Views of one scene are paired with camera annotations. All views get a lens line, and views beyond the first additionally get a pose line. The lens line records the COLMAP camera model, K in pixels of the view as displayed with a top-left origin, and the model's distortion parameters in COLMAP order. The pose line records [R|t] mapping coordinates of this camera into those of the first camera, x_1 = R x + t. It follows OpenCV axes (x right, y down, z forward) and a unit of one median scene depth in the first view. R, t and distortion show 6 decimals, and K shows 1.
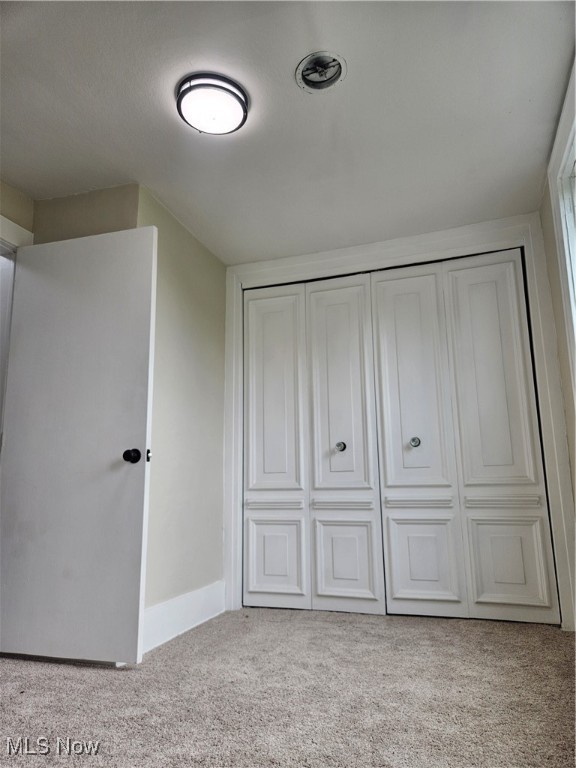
lens RADIAL K [[520.0, 0, 307.7], [0, 520.0, 386.4], [0, 0, 1]] dist [0.052708, -0.038853]
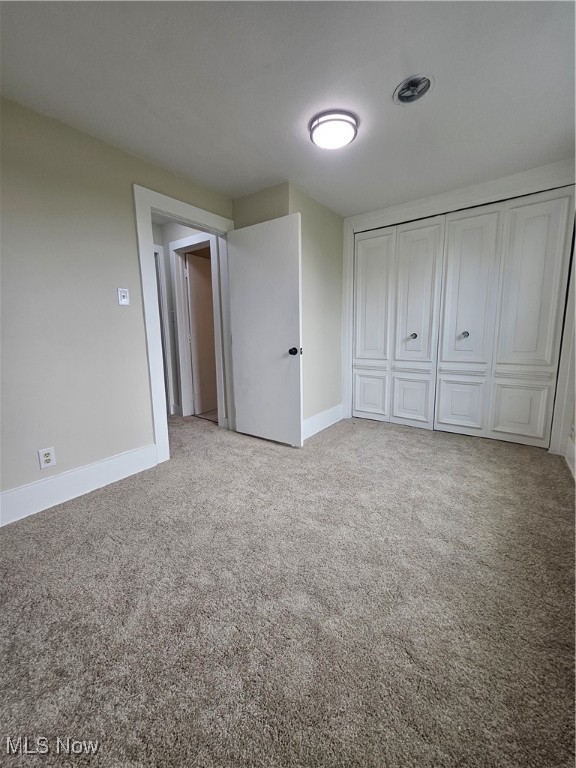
lens RADIAL K [[304.3, 0, 289.8], [0, 304.3, 381.3], [0, 0, 1]] dist [-0.006170, 0.000531]
pose [[0.946478, 0.056507, -0.317784, 0.009615], [0.055905, 0.940976, 0.333824, -0.120314], [0.317890, -0.333723, 0.887454, -0.019673]]
